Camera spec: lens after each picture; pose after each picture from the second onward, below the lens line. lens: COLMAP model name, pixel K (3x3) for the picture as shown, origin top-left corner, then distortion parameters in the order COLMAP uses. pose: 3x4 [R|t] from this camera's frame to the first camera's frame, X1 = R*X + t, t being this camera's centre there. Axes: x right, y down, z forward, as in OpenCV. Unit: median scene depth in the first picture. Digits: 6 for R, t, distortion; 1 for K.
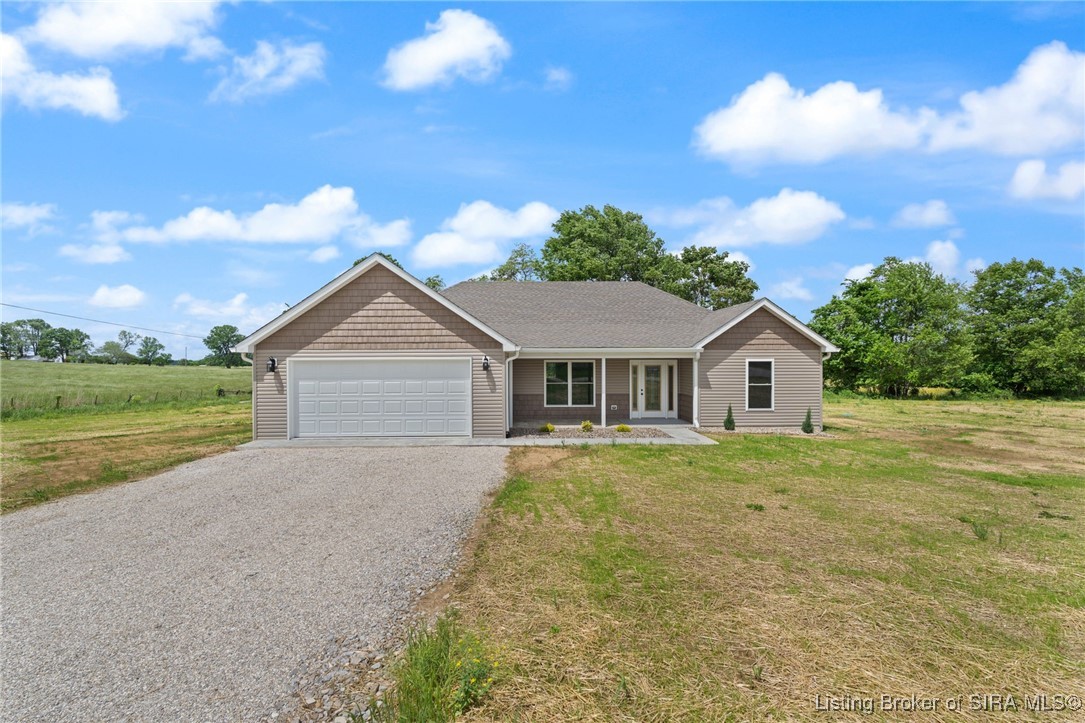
lens RADIAL K [[485.5, 0, 541.4], [0, 485.5, 365.0], [0, 0, 1]] dist [-0.026411, 0.013439]
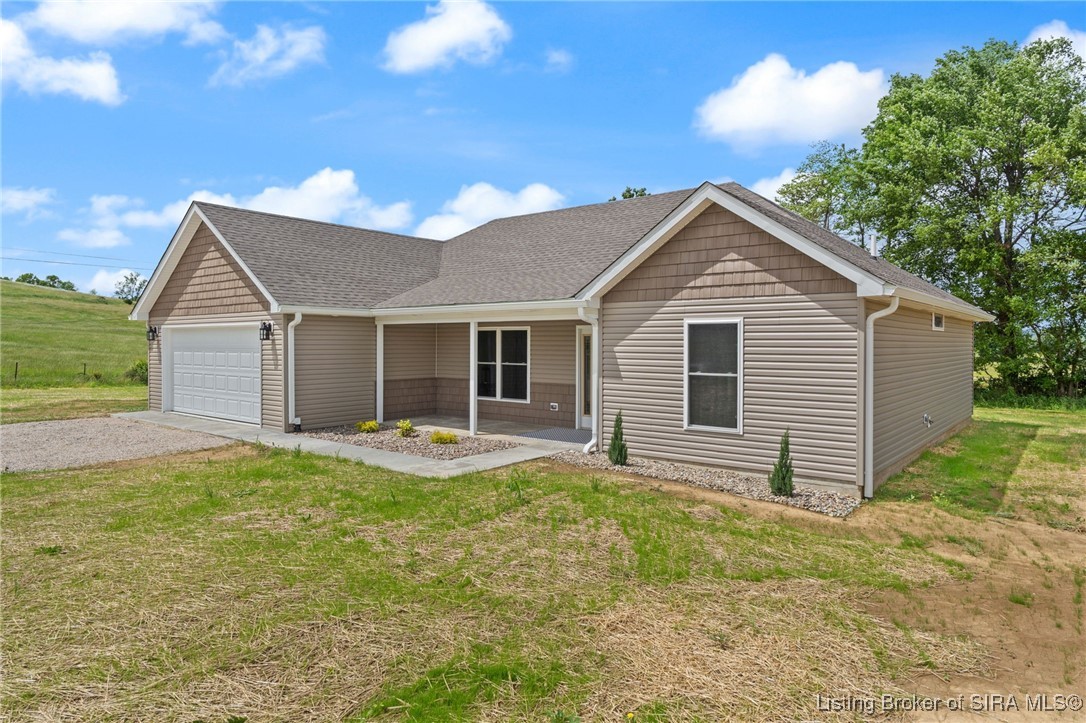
lens RADIAL K [[669.6, 0, 536.2], [0, 669.6, 346.7], [0, 0, 1]] dist [-0.006625, -0.000093]
pose [[0.752218, 0.007202, -0.658875, 0.740779], [-0.006687, 0.999972, 0.003295, 0.013591], [0.658880, 0.001927, 0.752245, 0.417940]]
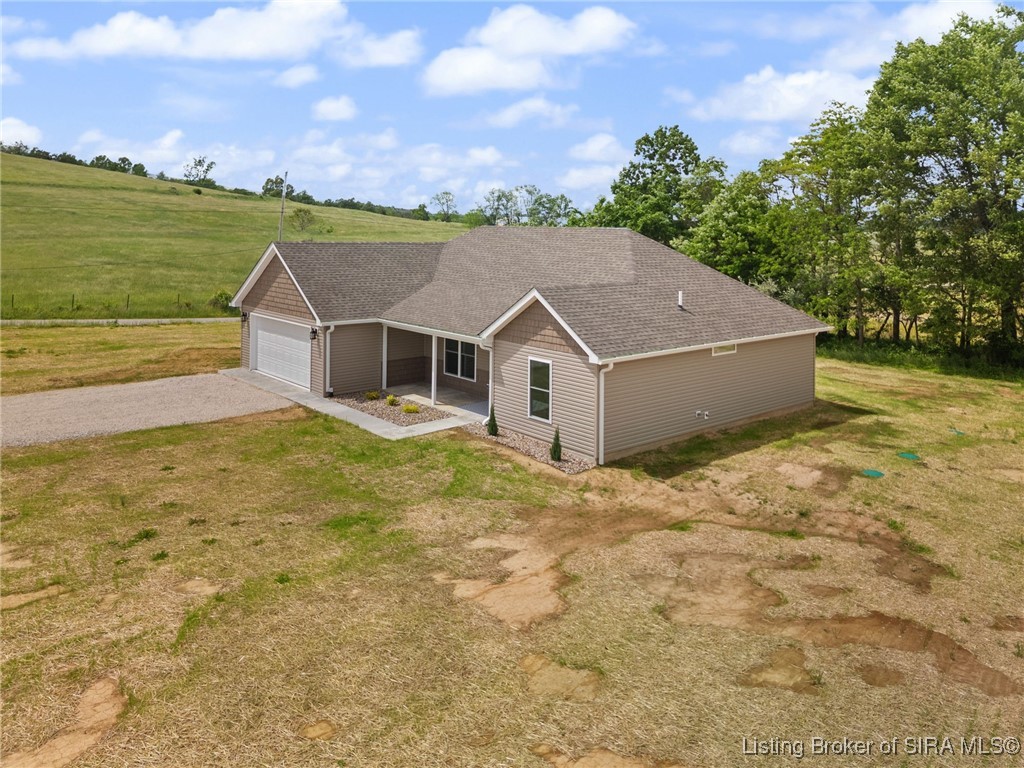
lens RADIAL K [[777.5, 0, 511.7], [0, 777.5, 218.7], [0, 0, 1]] dist [0.023634, 0.000910]
pose [[0.637888, 0.005993, -0.770106, 1.452755], [-0.019364, 0.999778, -0.008259, -0.241289], [0.769886, 0.020181, 0.637862, 0.099435]]
